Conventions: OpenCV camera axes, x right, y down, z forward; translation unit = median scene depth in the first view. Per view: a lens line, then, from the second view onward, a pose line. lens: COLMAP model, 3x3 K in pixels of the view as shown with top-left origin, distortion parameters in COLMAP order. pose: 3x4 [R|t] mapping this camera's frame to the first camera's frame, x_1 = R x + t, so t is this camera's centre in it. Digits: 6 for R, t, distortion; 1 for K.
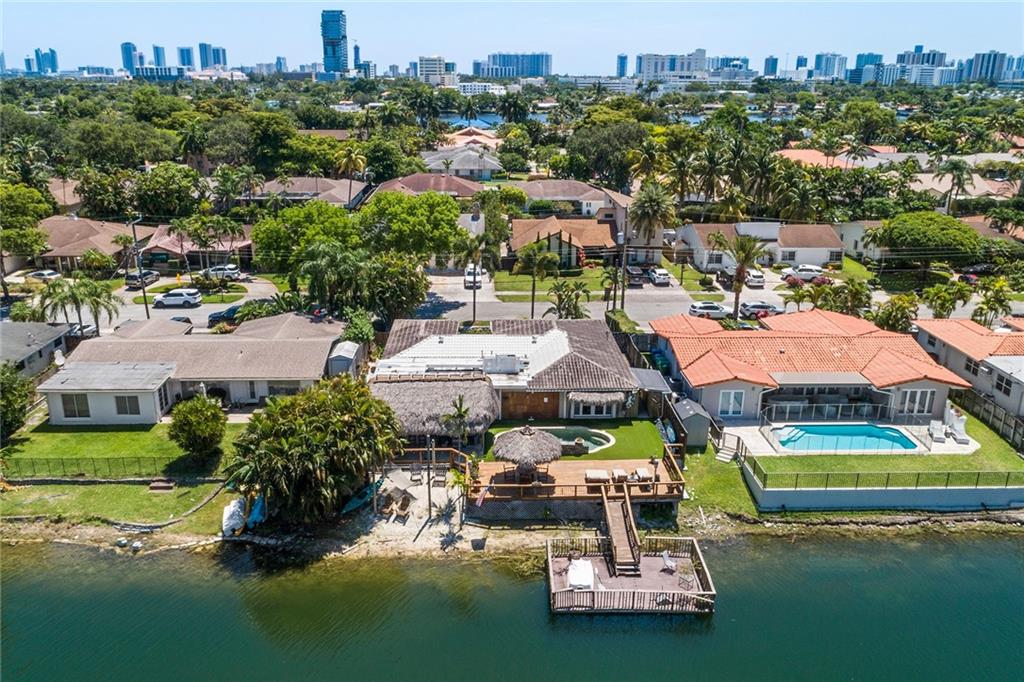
lens RADIAL K [[837.6, 0, 502.7], [0, 837.6, 345.3], [0, 0, 1]] dist [-0.025908, 0.023859]
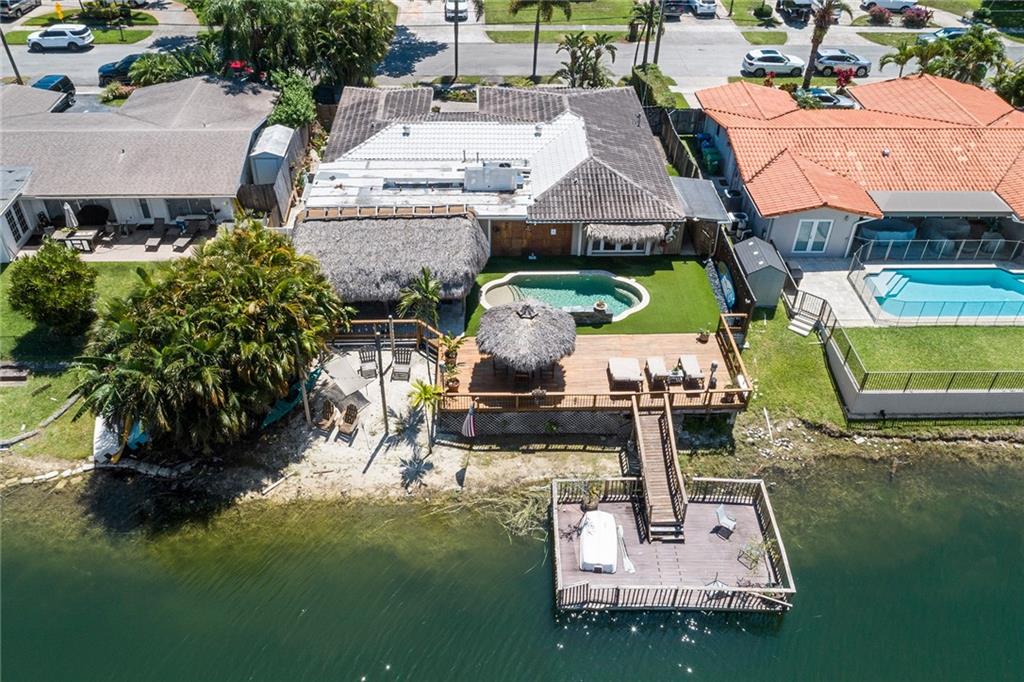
lens RADIAL K [[837.6, 0, 493.6], [0, 837.6, 349.5], [0, 0, 1]] dist [-0.025908, 0.023859]
pose [[0.999958, 0.009180, -0.000699, 0.002916], [-0.008330, 0.934431, 0.356046, -0.102925], [0.003922, -0.356025, 0.934468, 0.330108]]
